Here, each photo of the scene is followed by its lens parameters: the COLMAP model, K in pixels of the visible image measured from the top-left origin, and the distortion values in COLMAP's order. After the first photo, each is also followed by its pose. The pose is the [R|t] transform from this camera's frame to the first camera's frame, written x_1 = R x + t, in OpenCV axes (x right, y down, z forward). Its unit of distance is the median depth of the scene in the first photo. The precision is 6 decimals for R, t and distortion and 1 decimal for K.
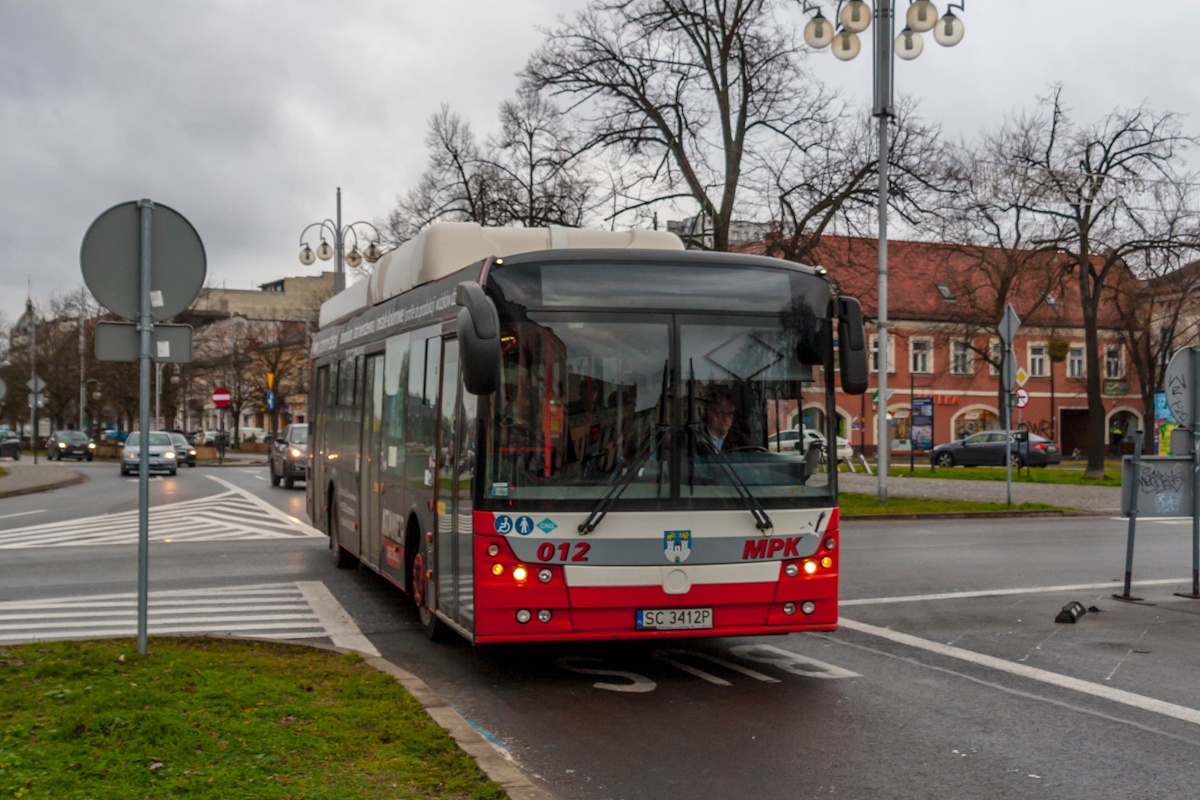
lens RADIAL K [[1715.0, 0, 600.0], [0, 1715.0, 400.0], [0, 0, 1]] dist [-0.206551, 0.012123]
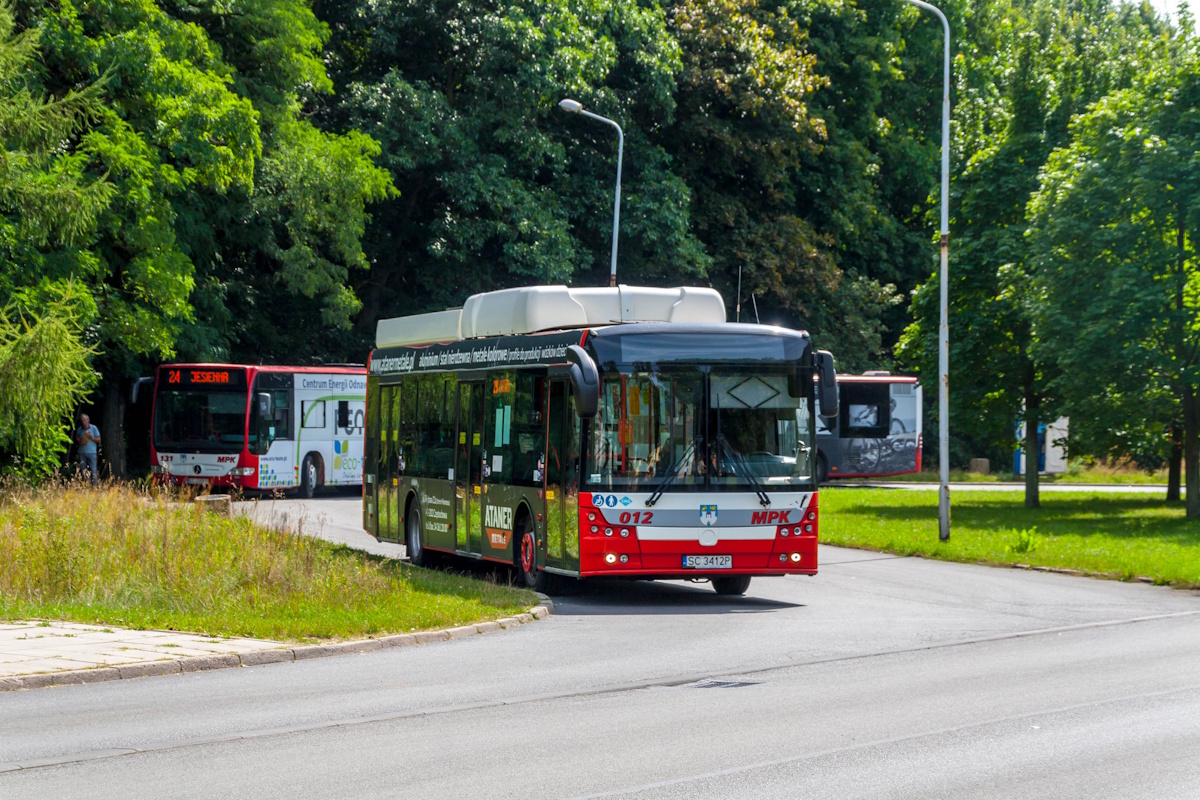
lens RADIAL K [[3648.0, 0, 600.0], [0, 3648.0, 400.0], [0, 0, 1]] dist [-0.019004, 0.020368]
pose [[0.999881, -0.002740, -0.015202, -0.003041], [0.002759, 0.999995, 0.001259, -0.024115], [0.015199, -0.001301, 0.999884, -2.332881]]
